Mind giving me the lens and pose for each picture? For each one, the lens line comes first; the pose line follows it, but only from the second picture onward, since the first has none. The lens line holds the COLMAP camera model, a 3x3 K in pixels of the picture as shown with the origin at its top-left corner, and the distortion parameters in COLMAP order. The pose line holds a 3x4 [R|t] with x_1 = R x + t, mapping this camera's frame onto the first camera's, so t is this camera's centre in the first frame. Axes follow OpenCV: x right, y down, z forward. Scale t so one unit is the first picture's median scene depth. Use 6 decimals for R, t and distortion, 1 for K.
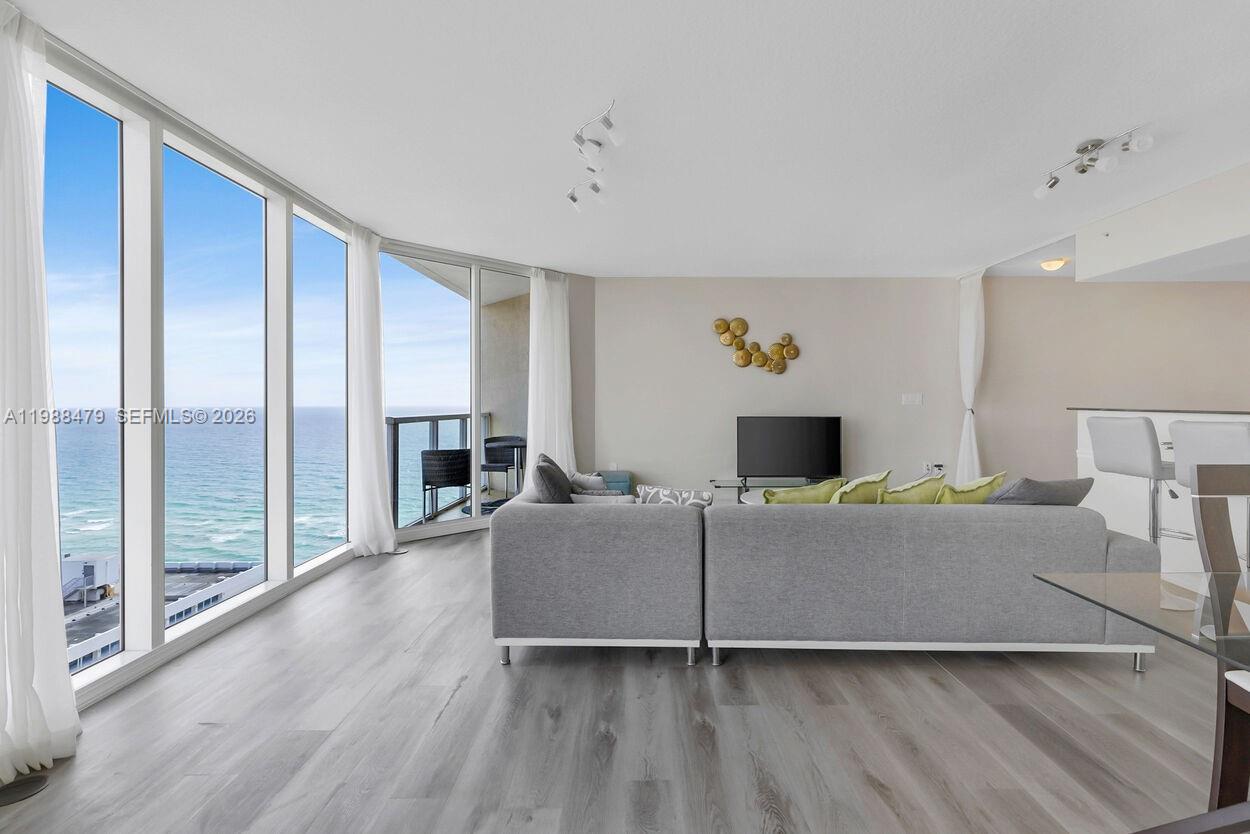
lens RADIAL K [[560.6, 0, 636.2], [0, 560.6, 404.8], [0, 0, 1]] dist [0.005915, 0.000349]
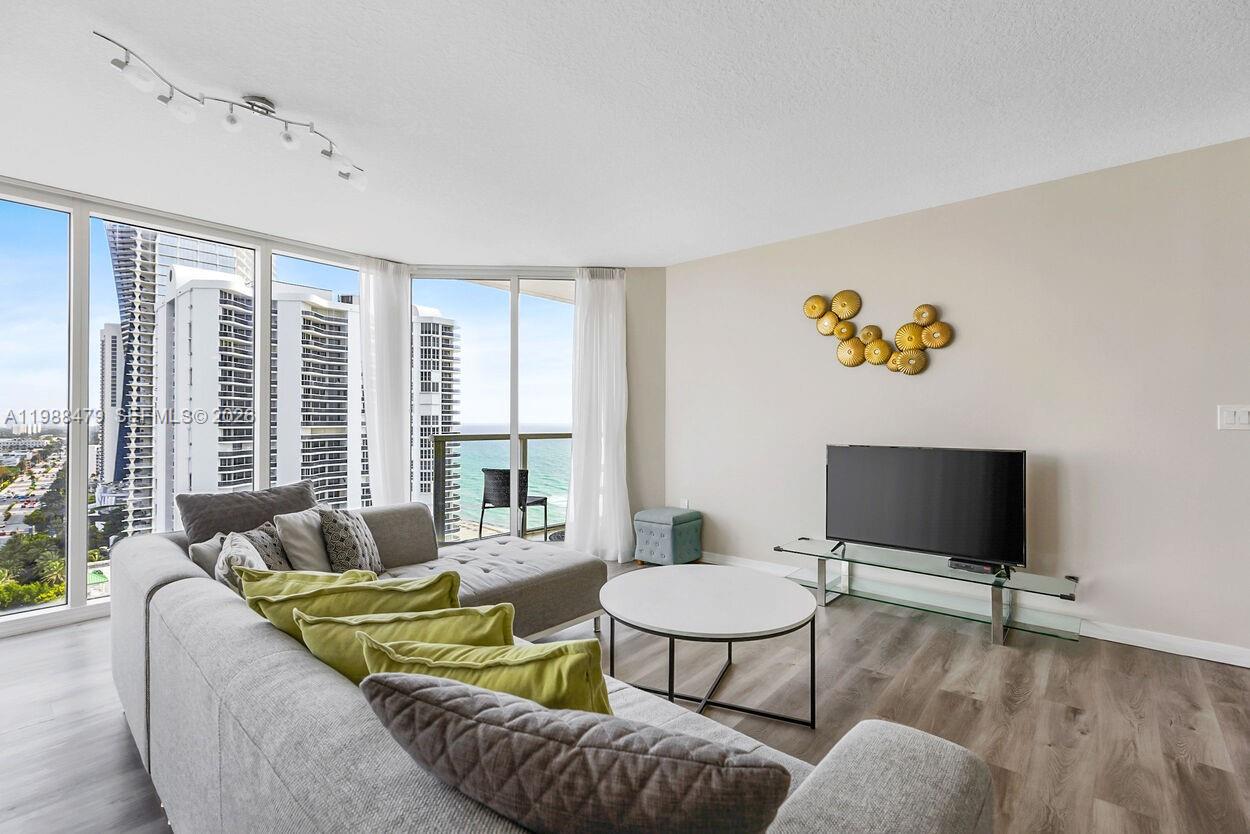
lens RADIAL K [[560.6, 0, 628.0], [0, 560.6, 416.5], [0, 0, 1]] dist [0.005915, 0.000349]
pose [[0.757742, -0.000989, -0.652554, 0.413568], [-0.004405, 0.999968, -0.006631, -0.005676], [0.652540, 0.007899, 0.757713, 0.355565]]
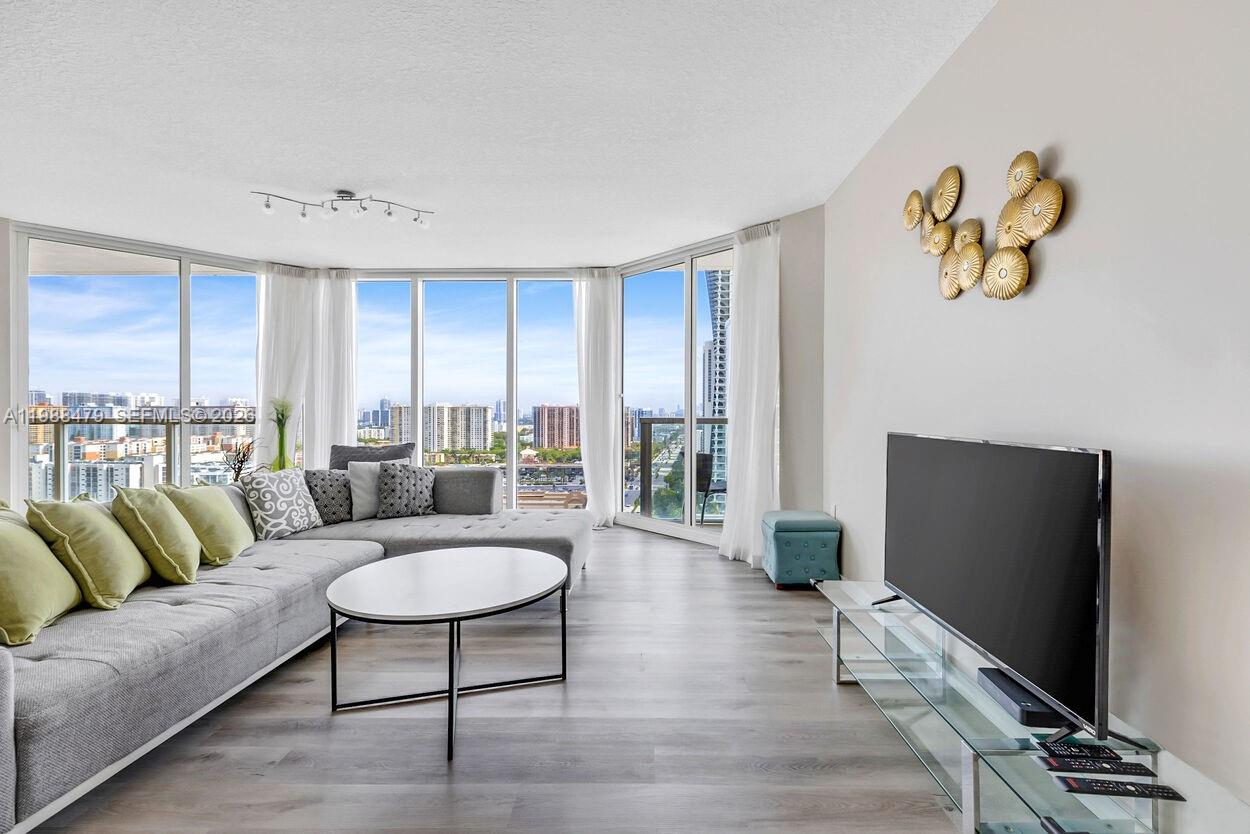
lens RADIAL K [[560.6, 0, 637.2], [0, 560.6, 410.9], [0, 0, 1]] dist [0.005915, 0.000349]
pose [[-0.016536, 0.001379, -0.999862, 0.562946], [-0.003695, 0.999992, 0.001441, 0.006050], [0.999856, 0.003719, -0.016531, 0.803688]]
